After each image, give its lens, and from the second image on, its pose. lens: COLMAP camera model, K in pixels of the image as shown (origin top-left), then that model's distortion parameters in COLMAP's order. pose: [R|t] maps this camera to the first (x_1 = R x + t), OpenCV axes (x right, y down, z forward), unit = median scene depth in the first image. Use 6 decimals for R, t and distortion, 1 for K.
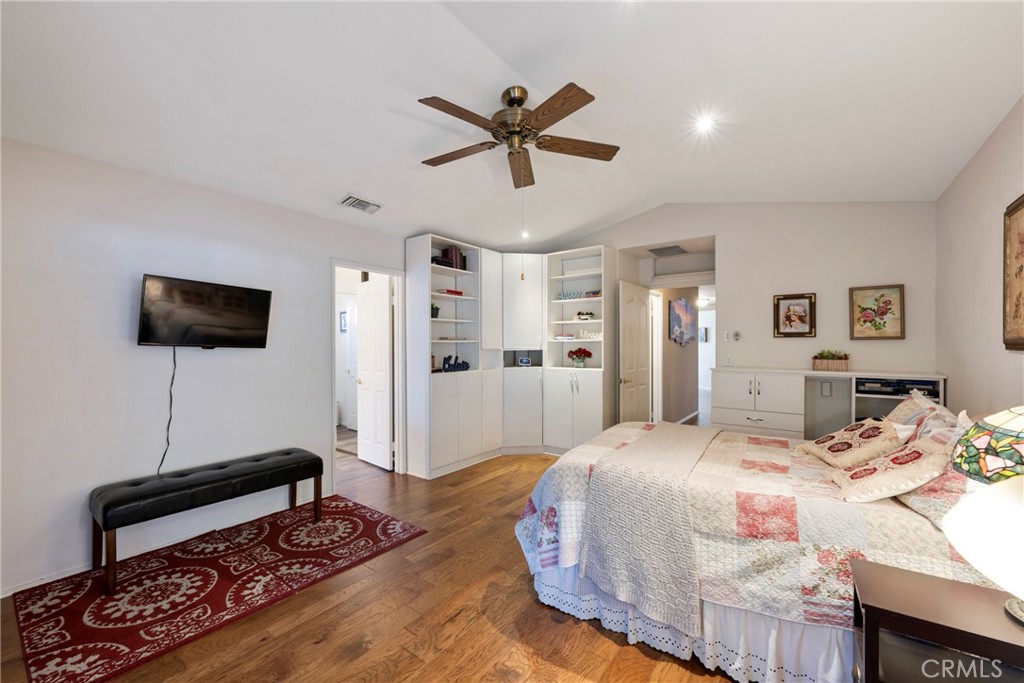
lens RADIAL K [[411.0, 0, 511.6], [0, 411.0, 345.5], [0, 0, 1]] dist [-0.002530, 0.000398]
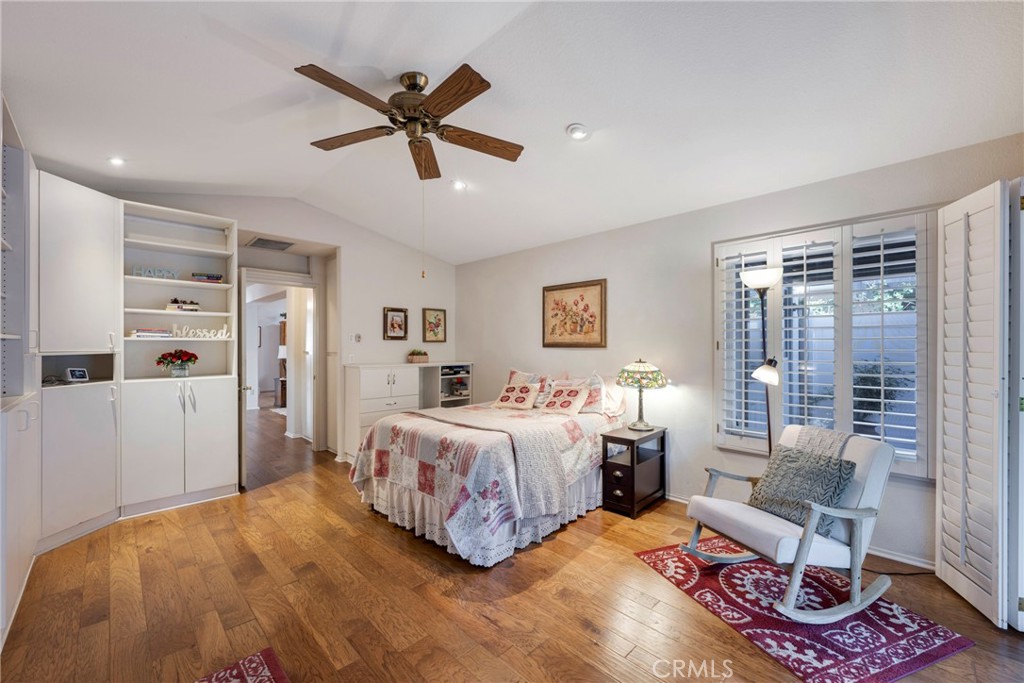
lens RADIAL K [[411.0, 0, 510.2], [0, 411.0, 344.4], [0, 0, 1]] dist [-0.002530, 0.000398]
pose [[0.142953, 0.004516, 0.989719, -0.605856], [0.001940, 0.999986, -0.004843, 0.002110], [-0.989728, 0.002612, 0.142942, 0.441359]]
